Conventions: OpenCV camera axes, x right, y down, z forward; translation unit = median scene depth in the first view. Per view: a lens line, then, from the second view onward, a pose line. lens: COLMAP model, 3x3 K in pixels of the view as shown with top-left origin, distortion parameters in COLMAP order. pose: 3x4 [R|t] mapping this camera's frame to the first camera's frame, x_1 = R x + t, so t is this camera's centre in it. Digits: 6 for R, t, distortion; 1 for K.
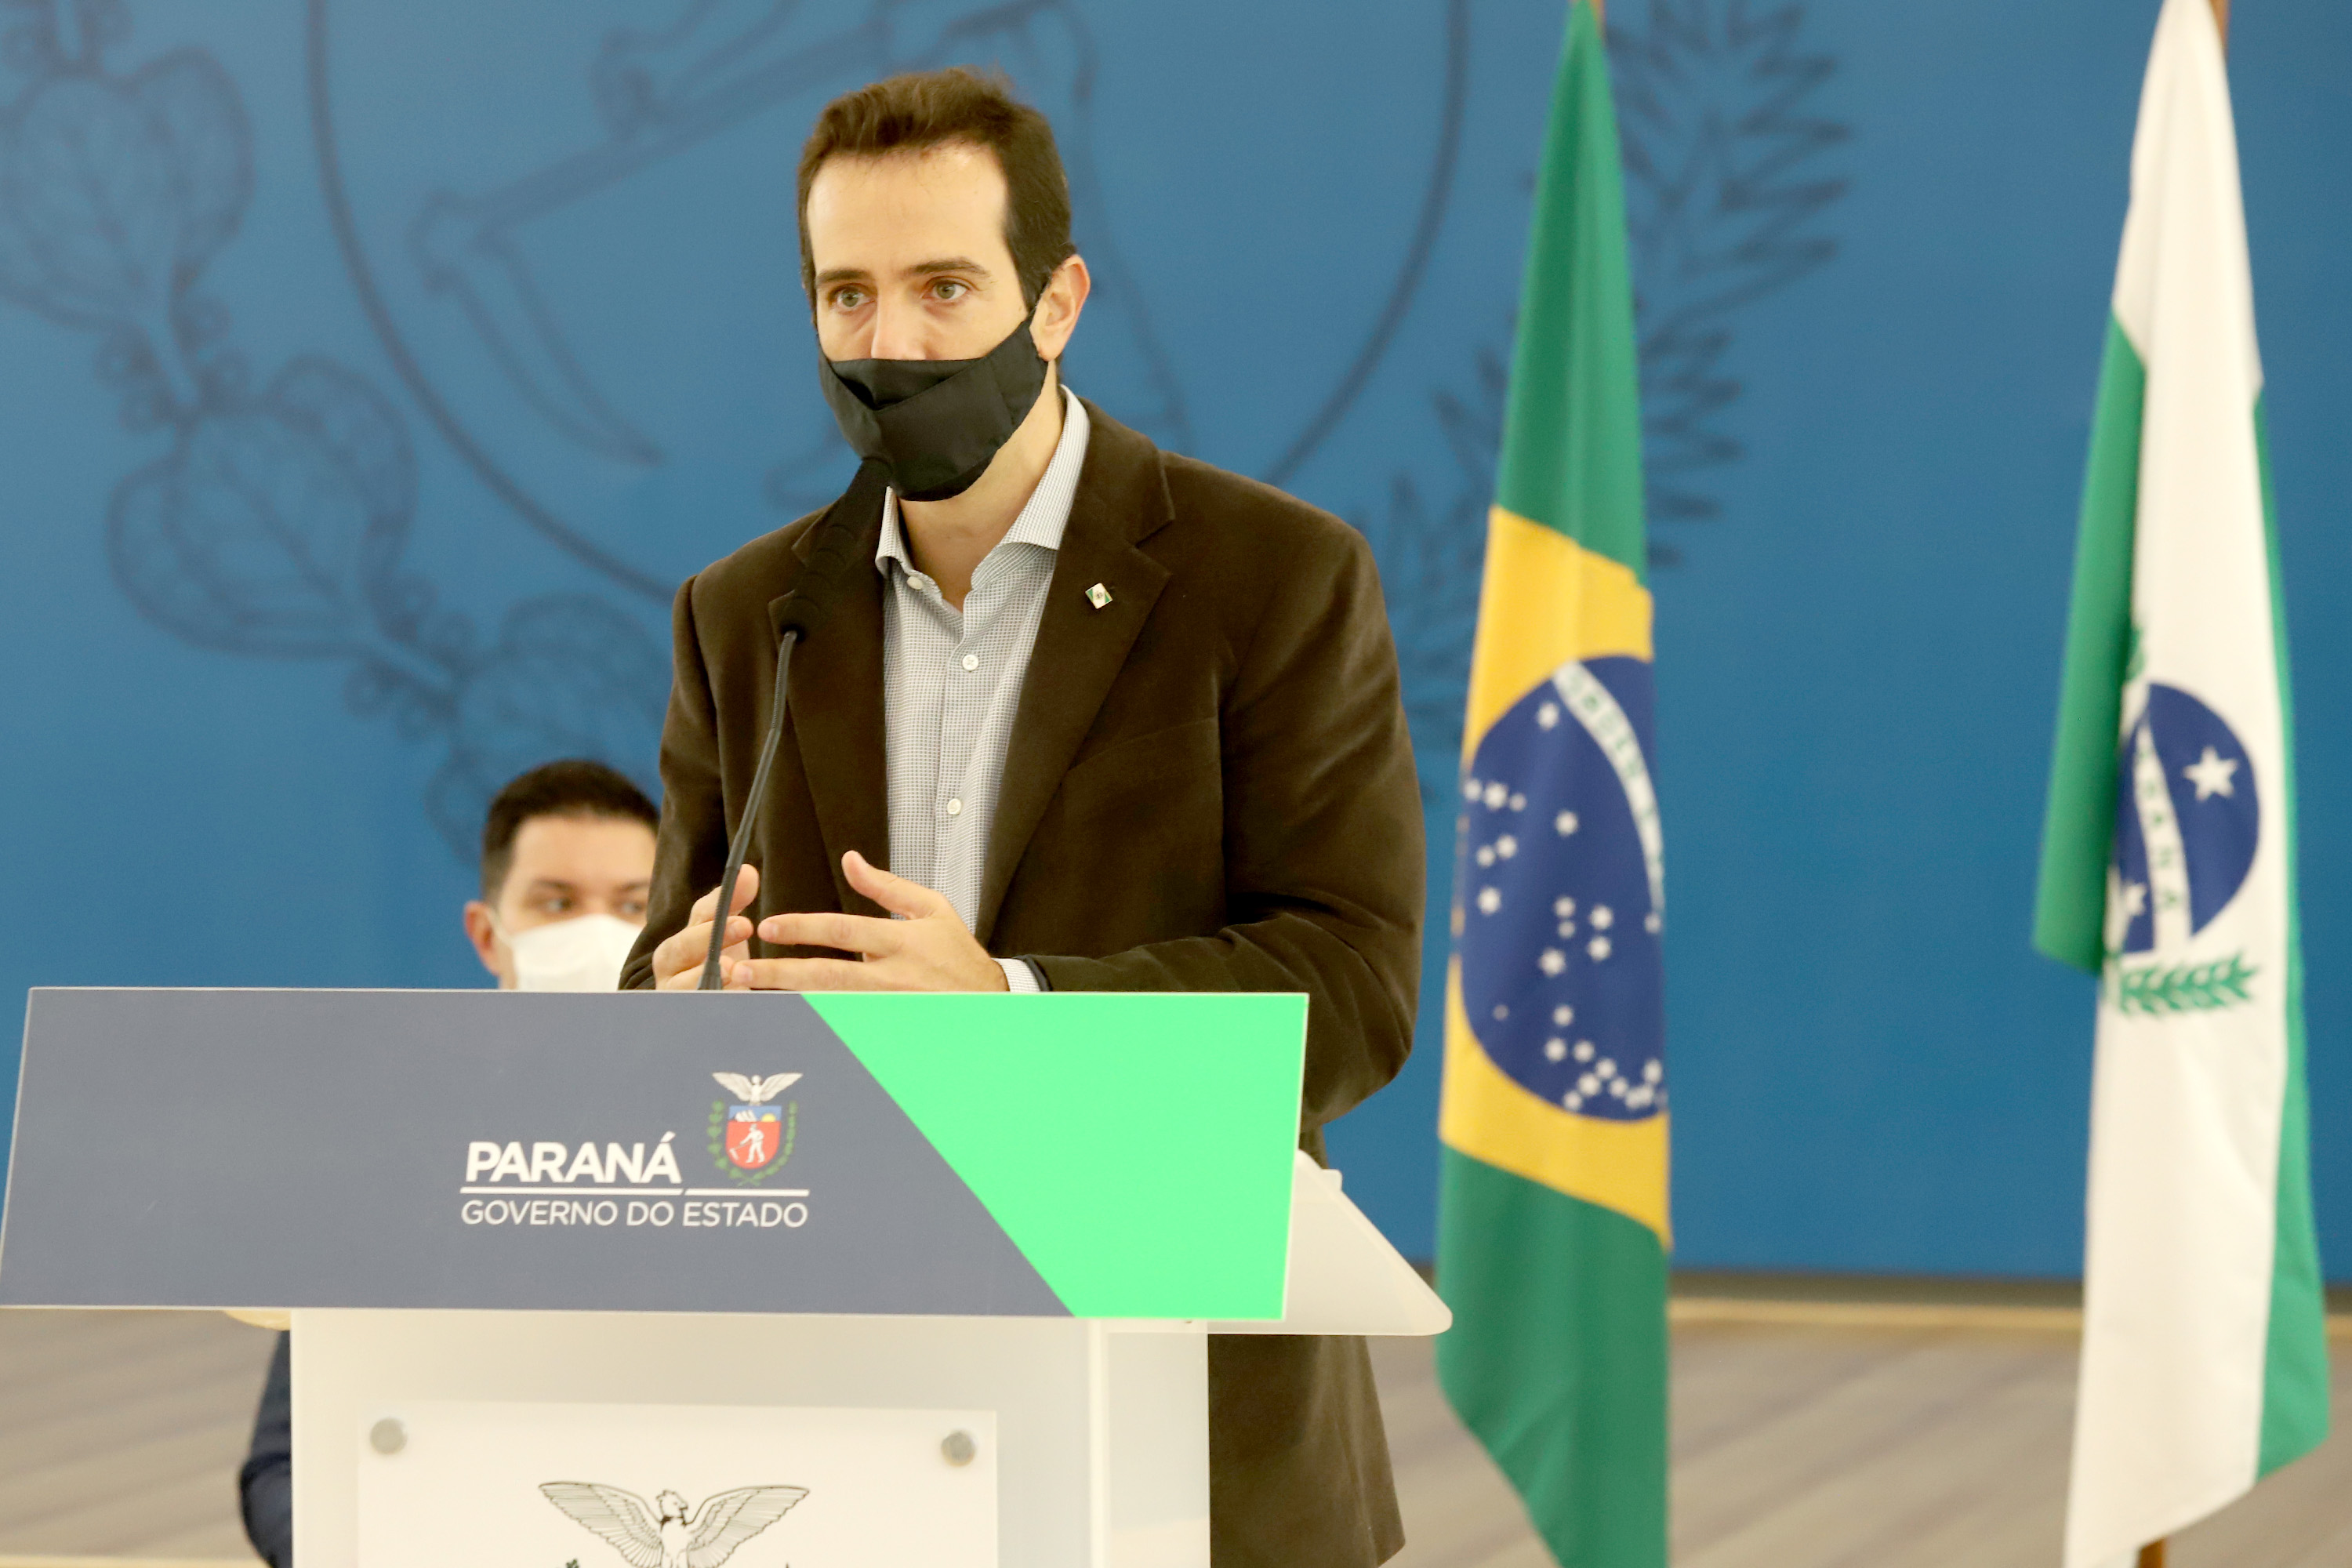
lens RADIAL K [[10438.2, 0, 1176.0], [0, 10438.2, 784.0], [0, 0, 1]] dist [0.021771, 10.337425]
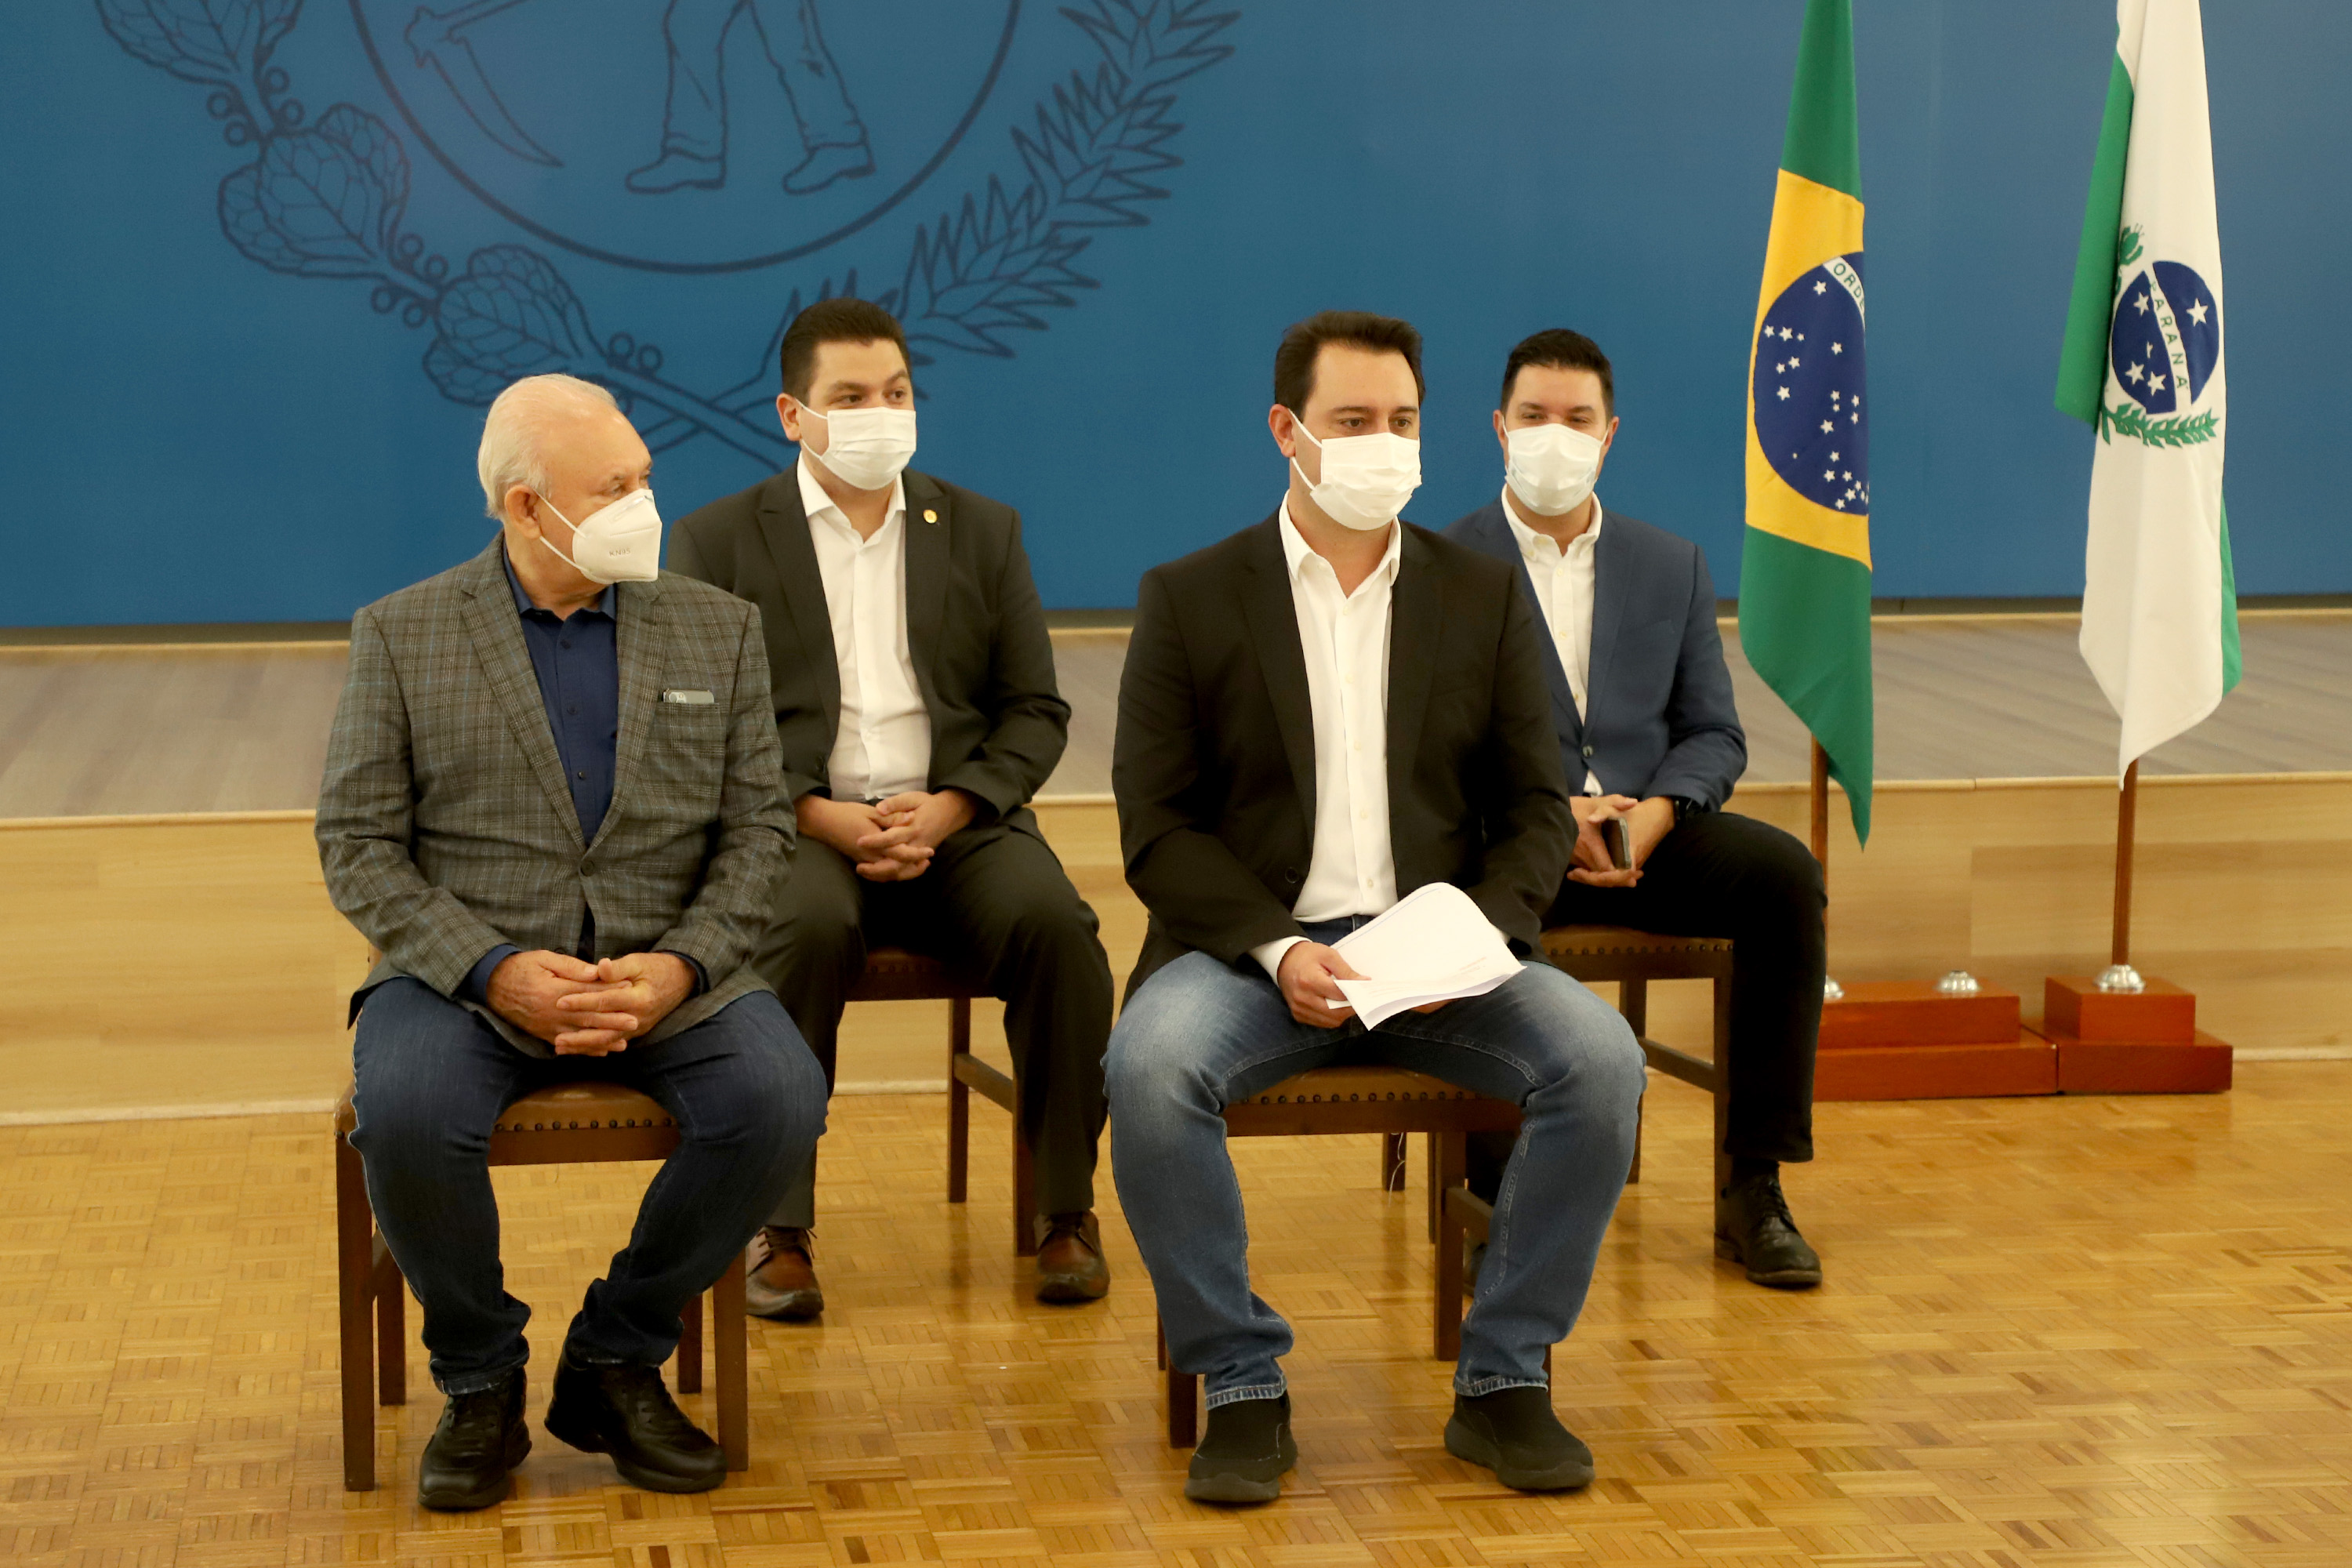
lens RADIAL K [[5064.7, 0, 1176.0], [0, 5064.7, 784.0], [0, 0, 1]] dist [0.301654, 0.395975]
pose [[0.930960, -0.044745, 0.362370, -0.541959], [0.015347, 0.996381, 0.083606, 0.004659], [-0.364799, -0.072273, 0.928277, 0.315773]]
